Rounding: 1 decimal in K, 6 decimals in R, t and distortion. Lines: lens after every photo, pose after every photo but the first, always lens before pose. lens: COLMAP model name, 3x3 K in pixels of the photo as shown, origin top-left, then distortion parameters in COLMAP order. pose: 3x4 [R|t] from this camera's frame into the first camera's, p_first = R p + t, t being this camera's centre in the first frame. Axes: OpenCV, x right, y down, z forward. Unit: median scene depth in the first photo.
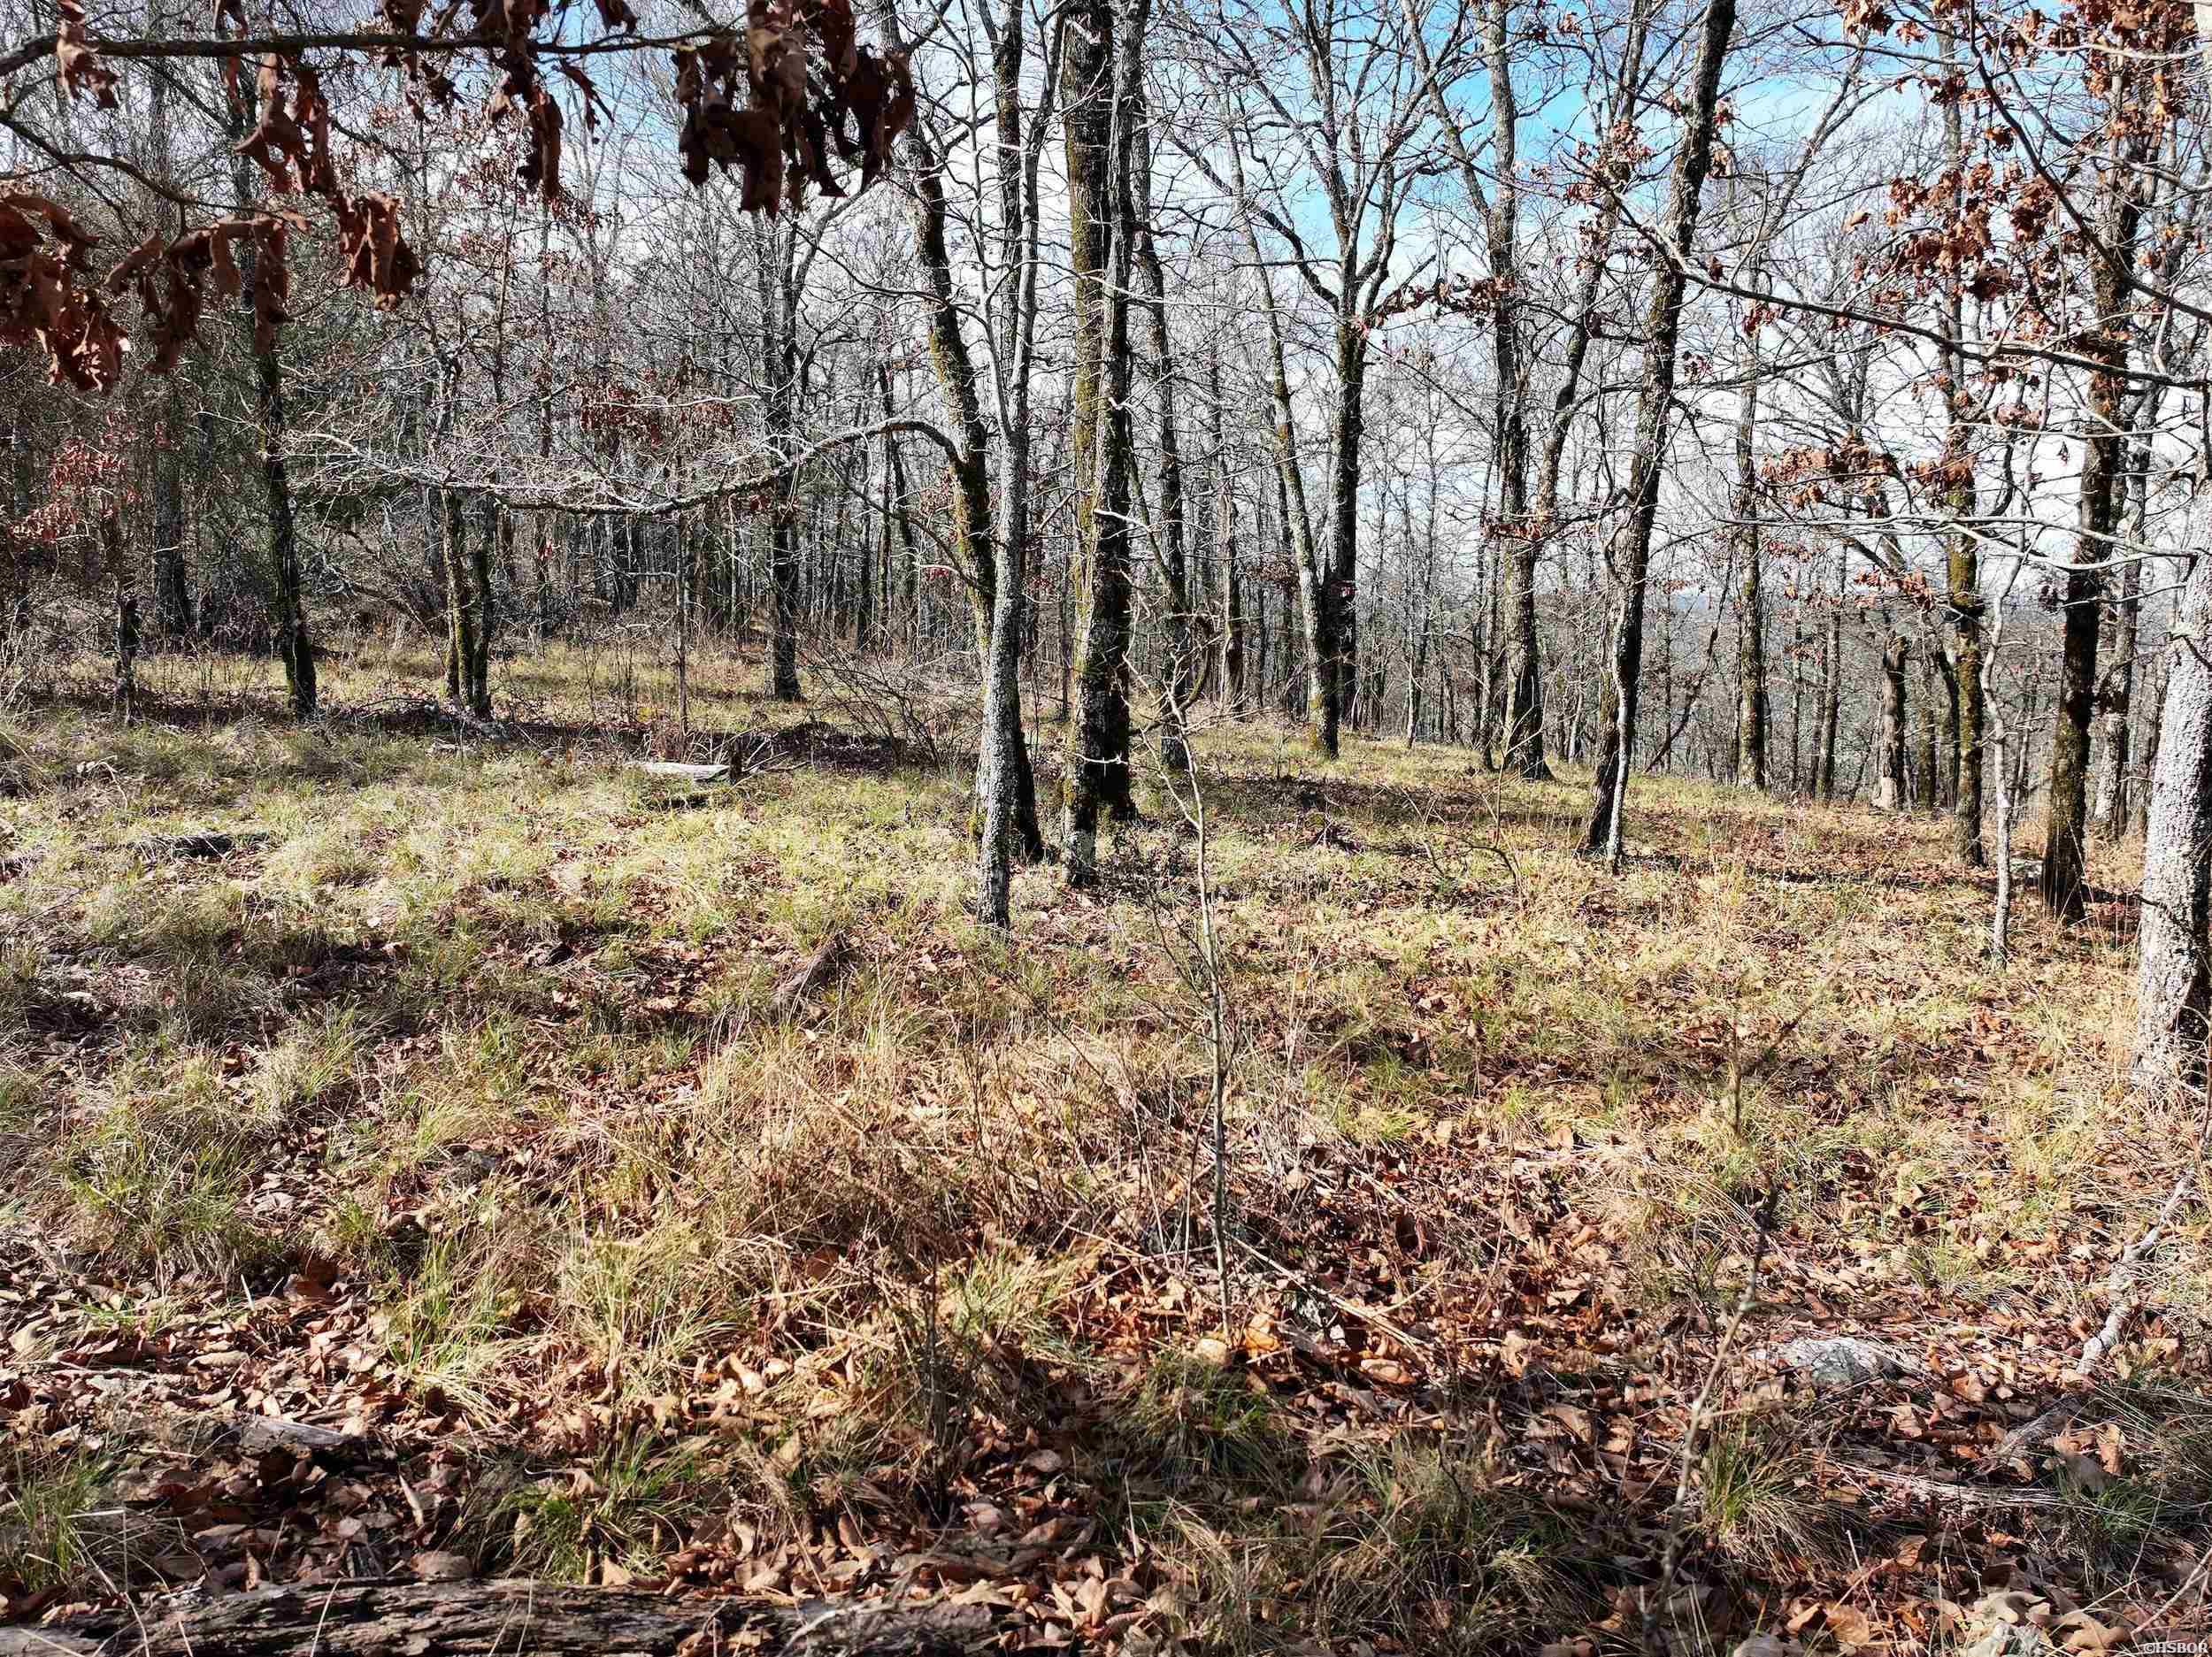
lens RADIAL K [[1746.1, 0, 1108.2], [0, 1746.1, 833.6], [0, 0, 1]] dist [-0.001326, 0.011428]
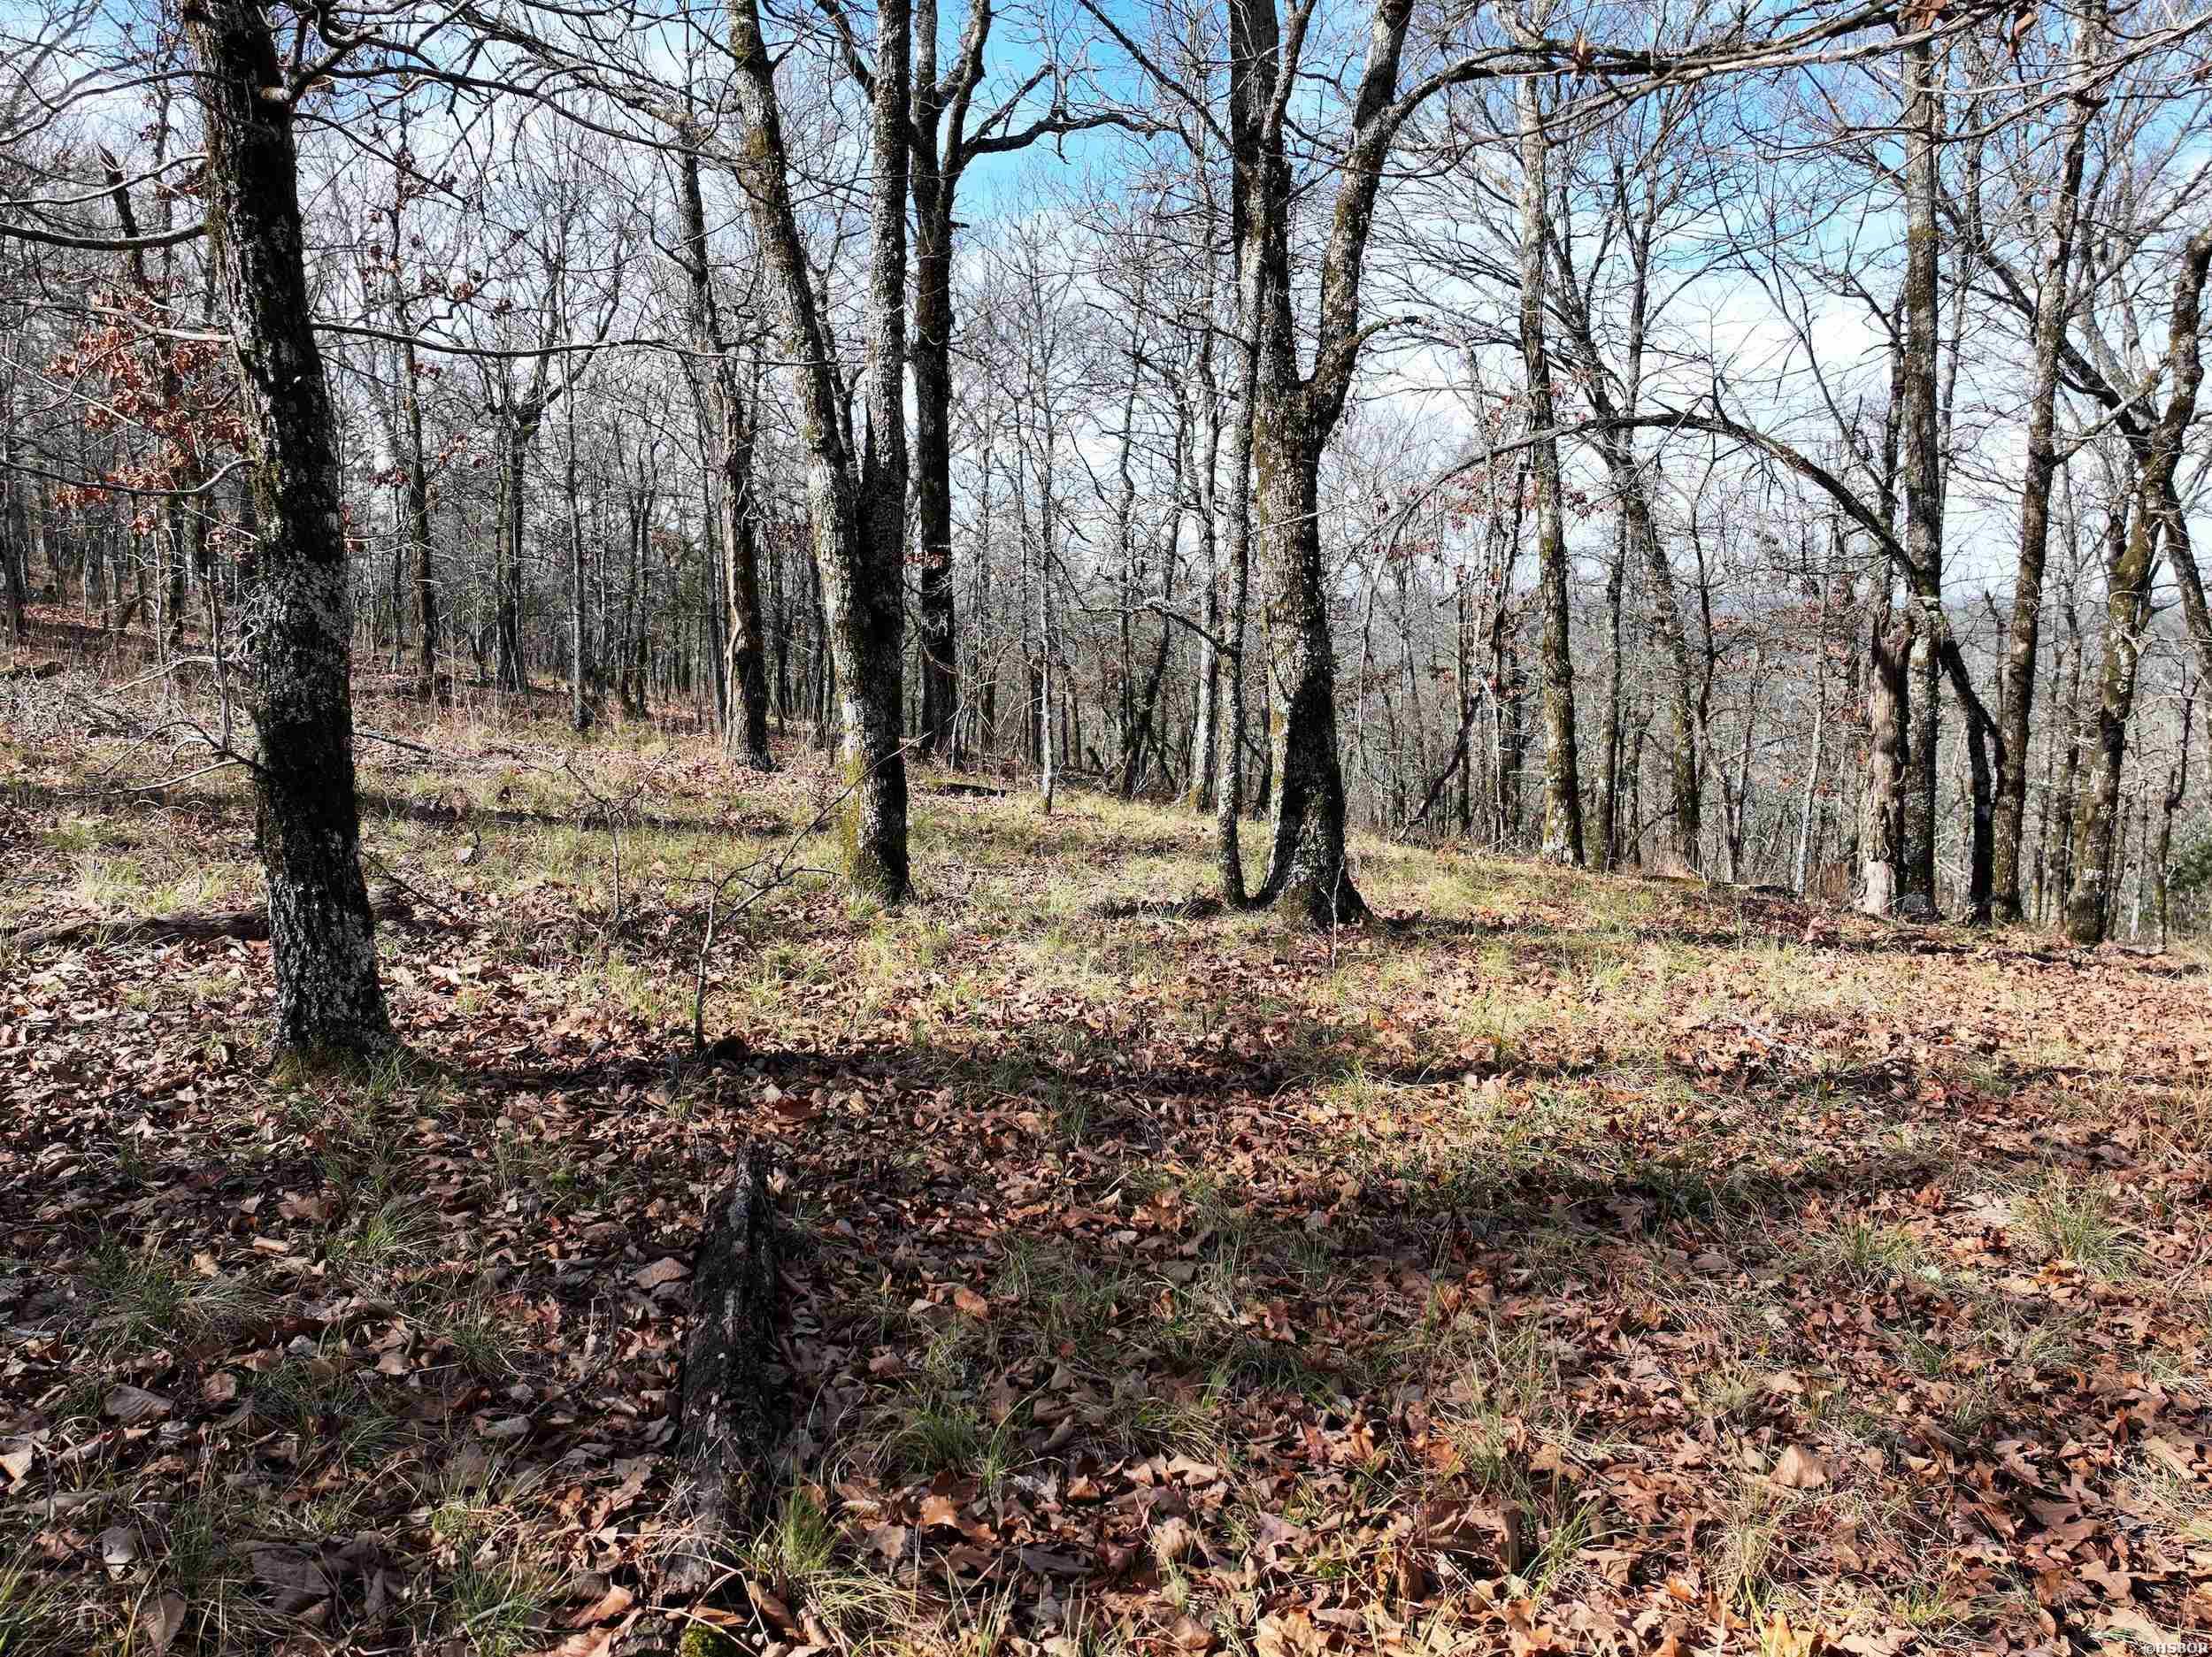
lens RADIAL K [[1746.1, 0, 1108.2], [0, 1746.1, 833.6], [0, 0, 1]] dist [-0.001326, 0.011428]
pose [[0.974832, -0.032700, 0.220531, 0.083546], [0.032428, 0.999462, 0.004854, -0.058181], [-0.220571, 0.002420, 0.975368, 0.555767]]
